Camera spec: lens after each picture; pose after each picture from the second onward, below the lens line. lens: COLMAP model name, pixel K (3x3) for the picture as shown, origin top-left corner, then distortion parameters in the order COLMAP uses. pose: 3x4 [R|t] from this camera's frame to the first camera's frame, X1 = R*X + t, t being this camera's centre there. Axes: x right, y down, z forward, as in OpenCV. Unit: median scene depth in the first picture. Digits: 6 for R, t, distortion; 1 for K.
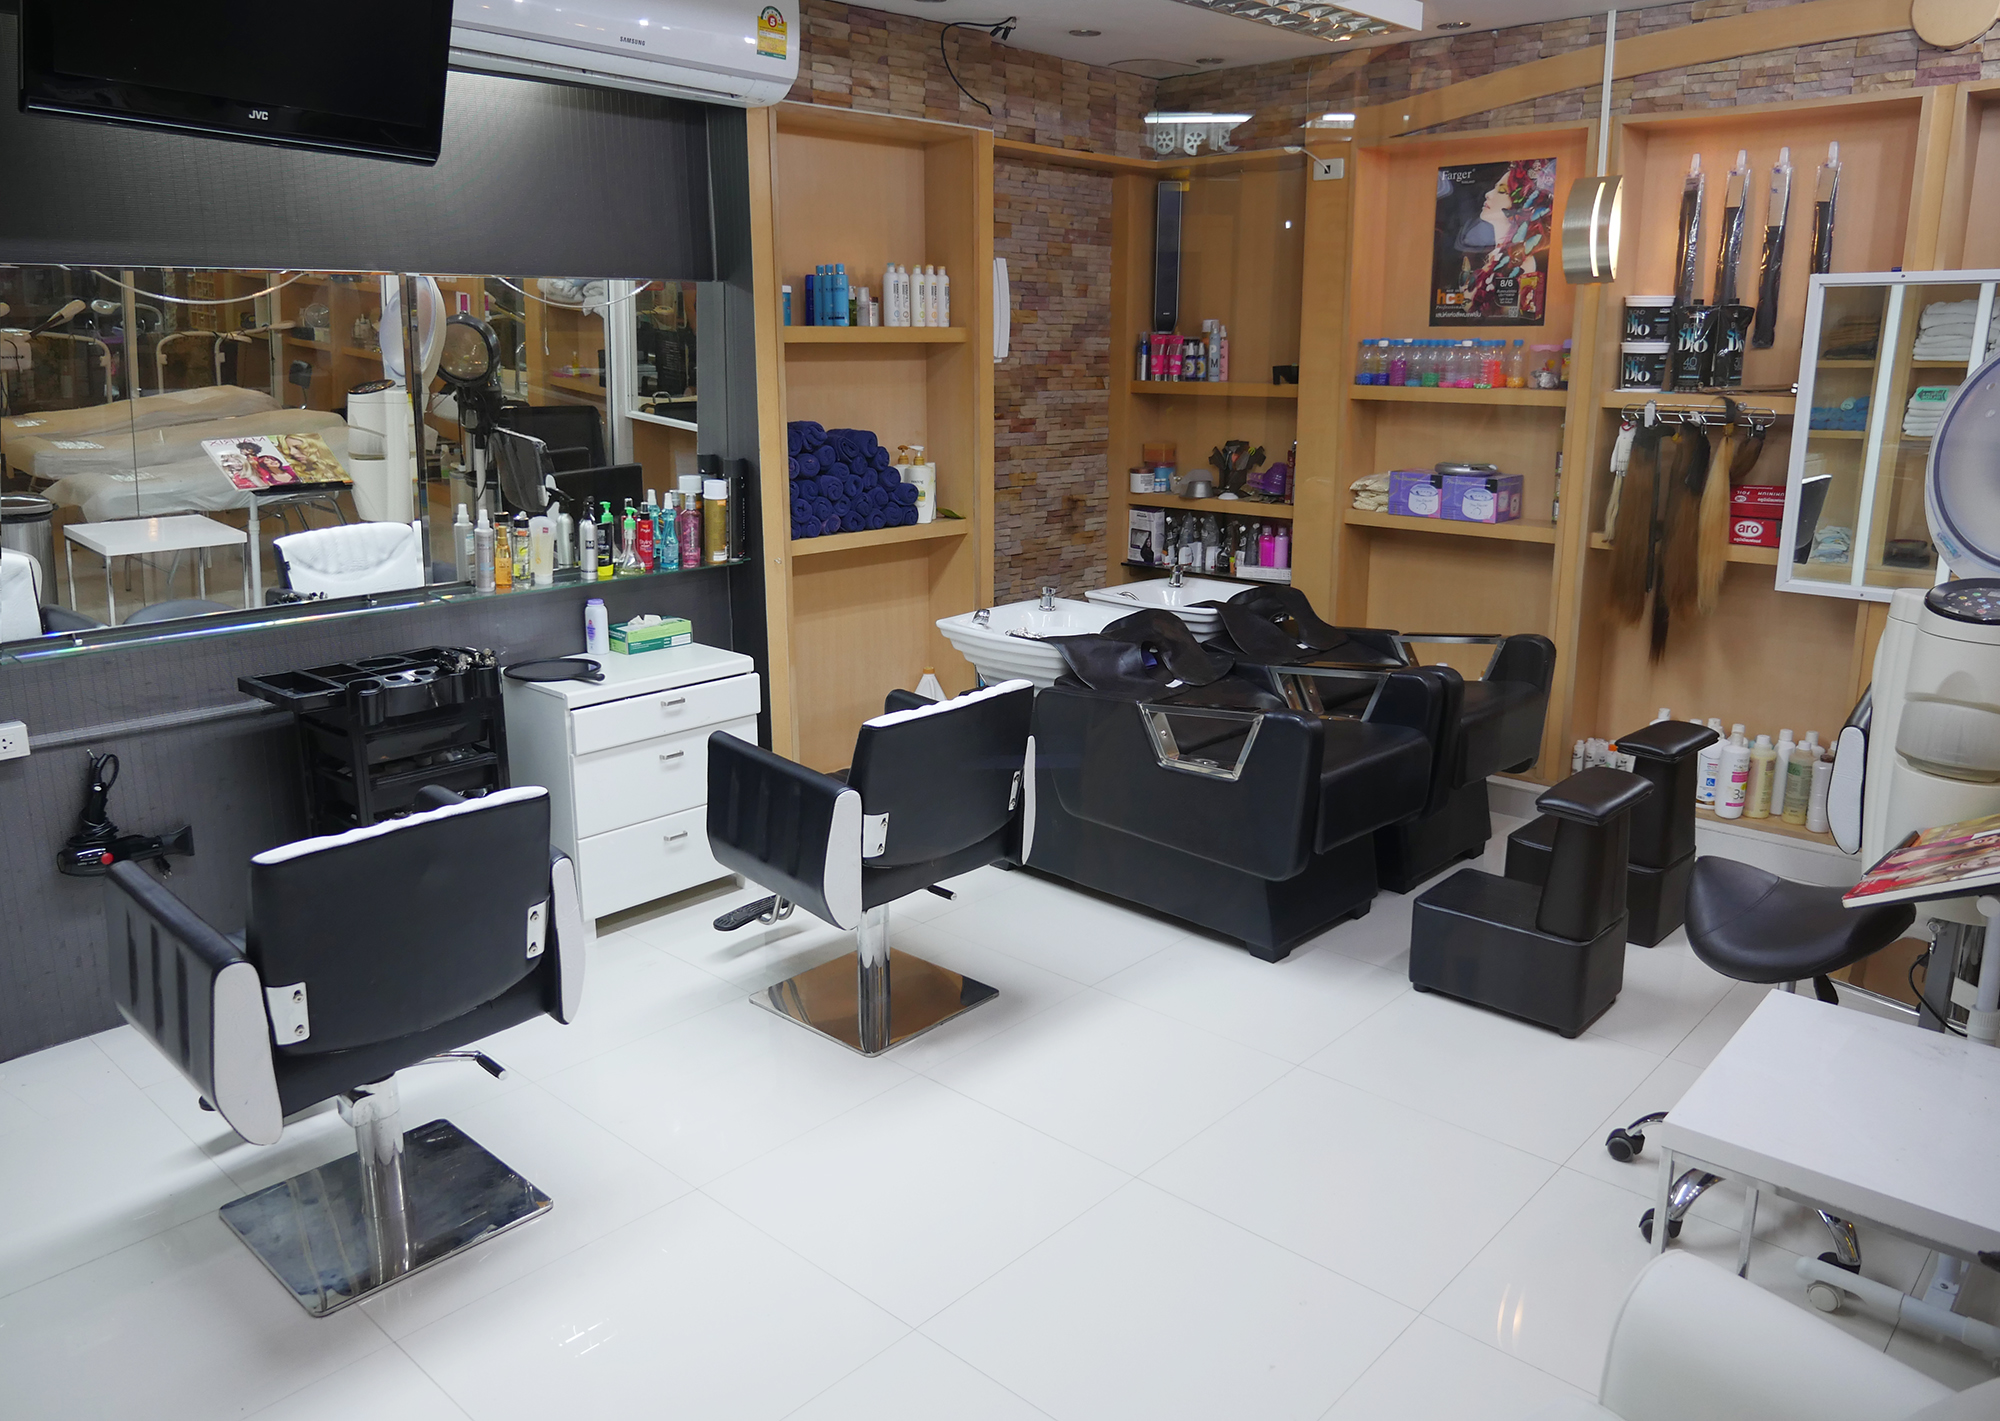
lens RADIAL K [[1453.2, 0, 998.0], [0, 1453.2, 672.2], [0, 0, 1]] dist [-0.007263, -0.000527]
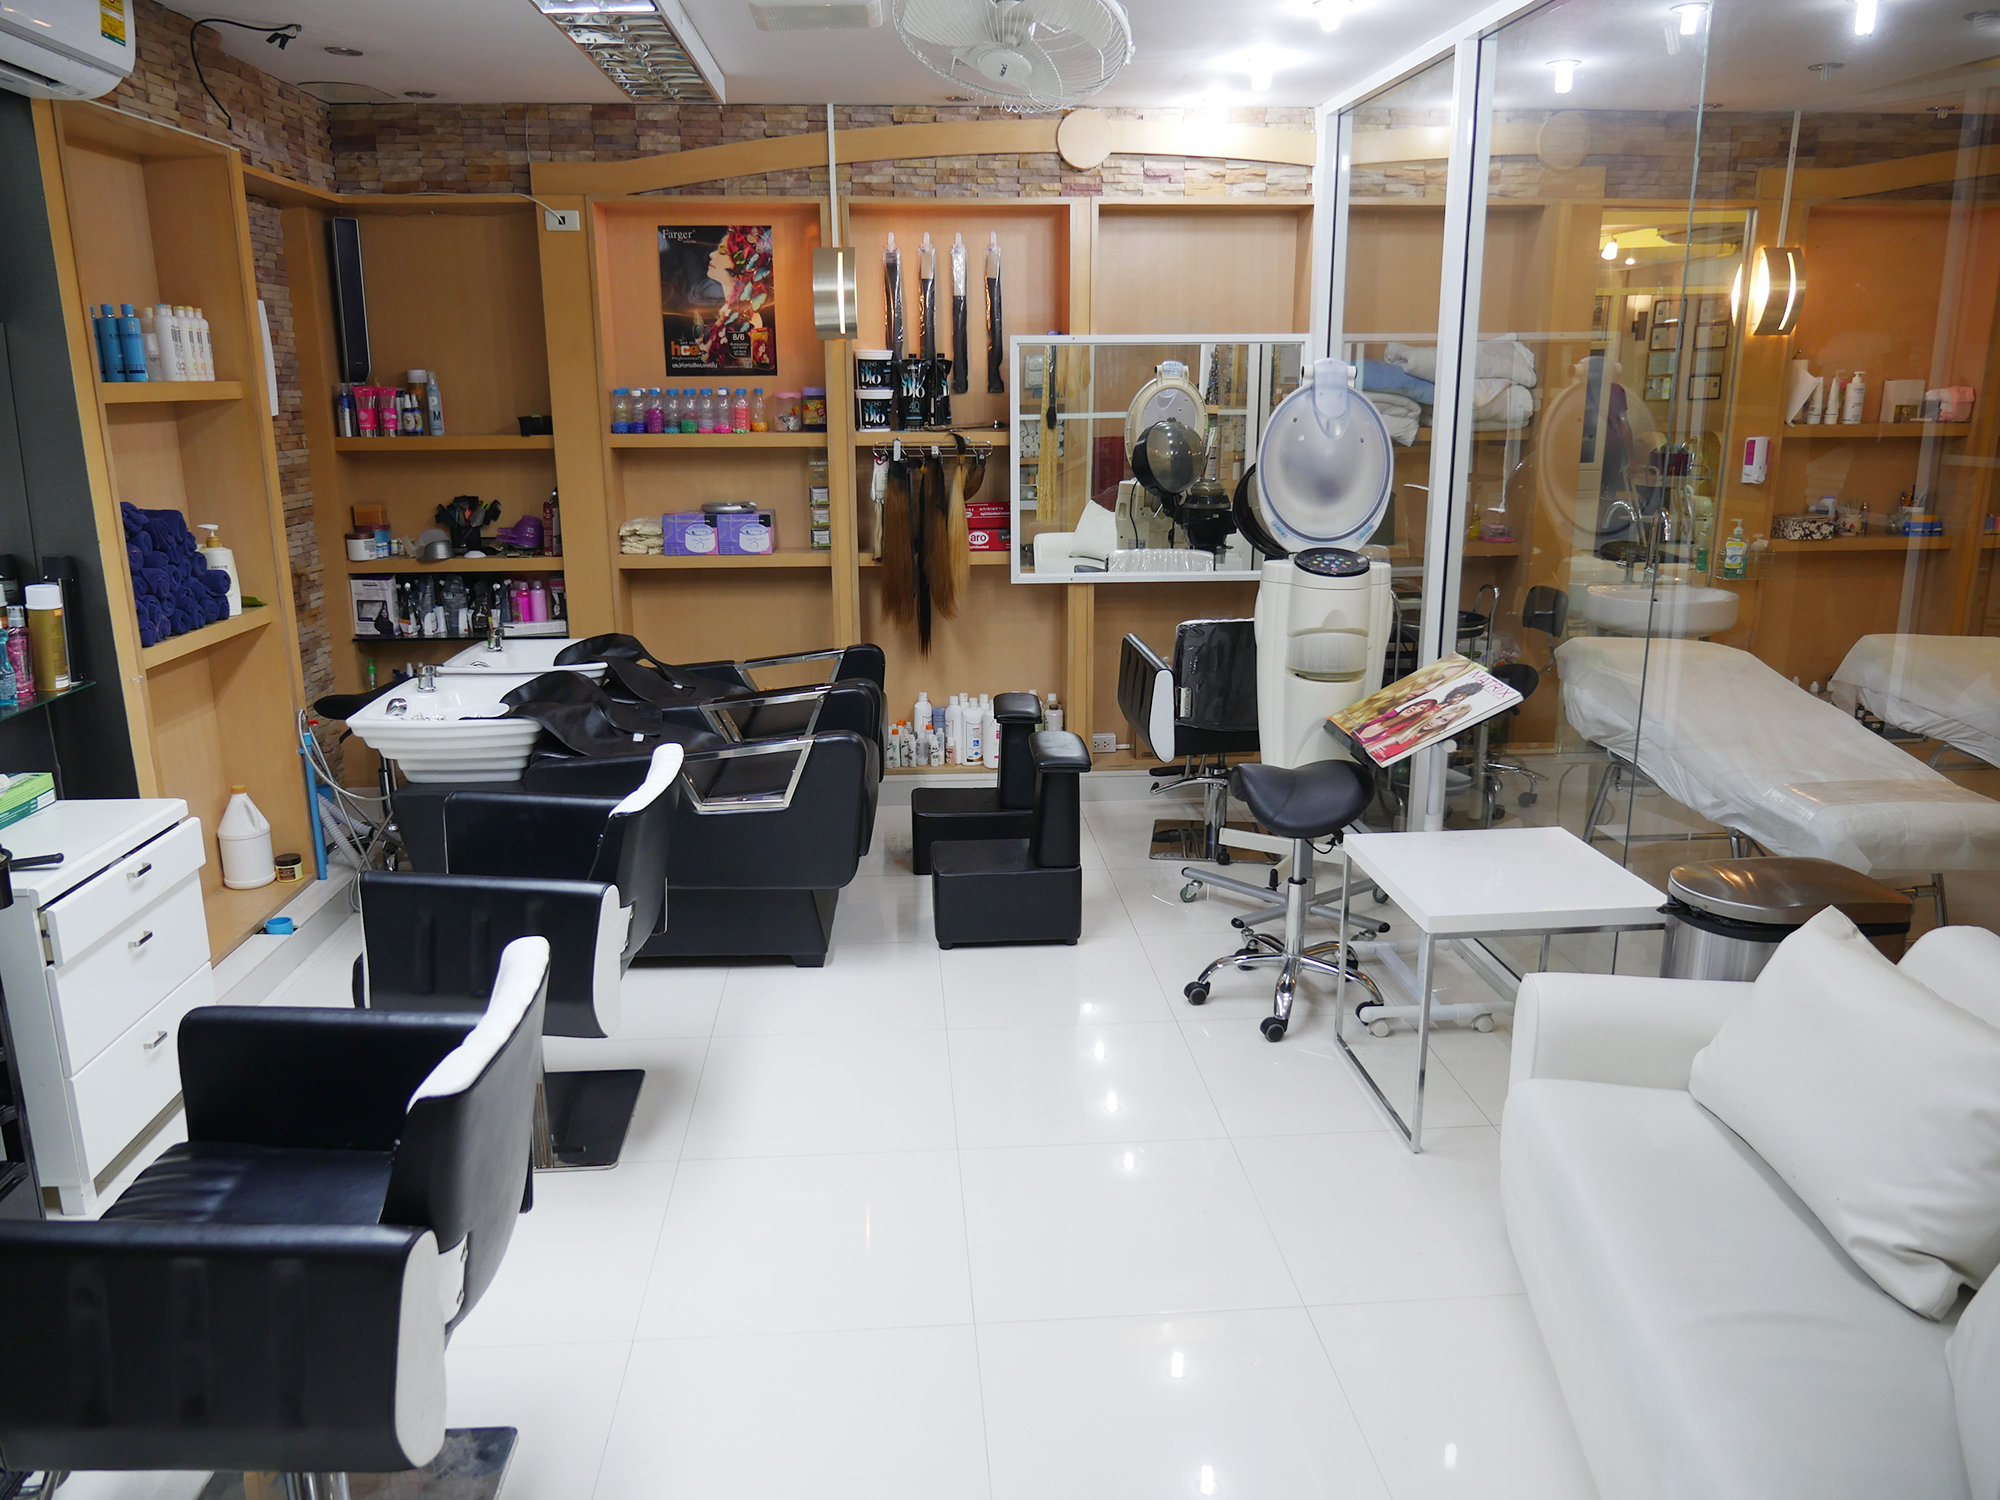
lens RADIAL K [[1456.0, 0, 1000.0], [0, 1456.0, 750.0], [0, 0, 1]] dist [-0.012045, 0.004538]
pose [[0.685121, -0.185154, 0.704504, -0.360482], [0.167882, 0.981255, 0.094625, -0.031729], [-0.708819, 0.053444, 0.703363, 0.100140]]
